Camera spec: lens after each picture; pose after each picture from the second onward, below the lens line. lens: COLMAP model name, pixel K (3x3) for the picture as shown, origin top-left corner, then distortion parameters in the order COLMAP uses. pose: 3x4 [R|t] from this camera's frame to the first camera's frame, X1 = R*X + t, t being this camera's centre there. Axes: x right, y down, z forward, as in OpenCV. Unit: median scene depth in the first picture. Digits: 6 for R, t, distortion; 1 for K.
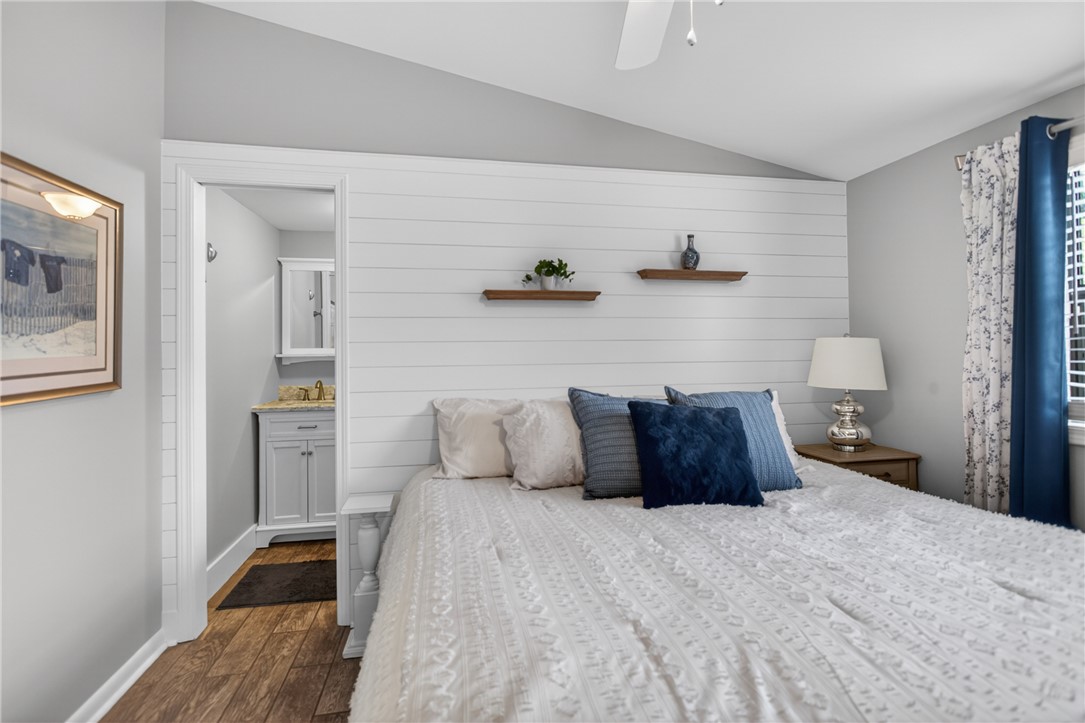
lens RADIAL K [[526.5, 0, 544.4], [0, 526.5, 336.1], [0, 0, 1]] dist [-0.000336, 0.000116]
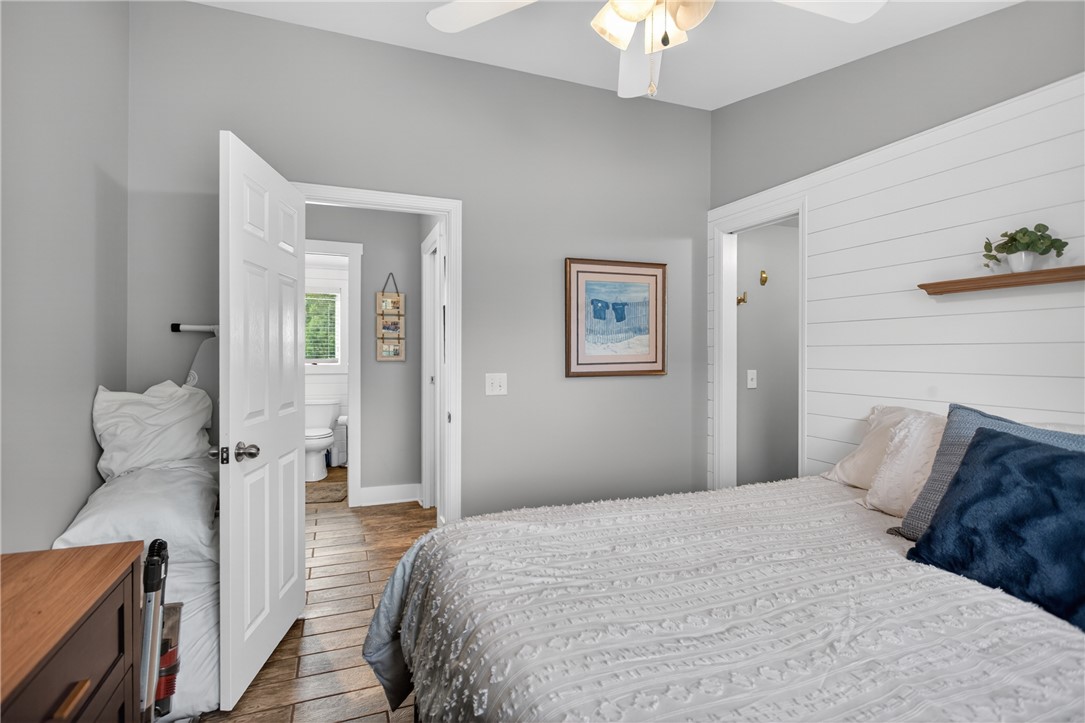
lens RADIAL K [[517.9, 0, 534.9], [0, 517.9, 355.8], [0, 0, 1]] dist [-0.001624, 0.000151]
pose [[0.176256, 0.015494, -0.984222, 0.732935], [0.018413, 0.999649, 0.019034, 0.001463], [0.984172, -0.021478, 0.175909, 0.279801]]
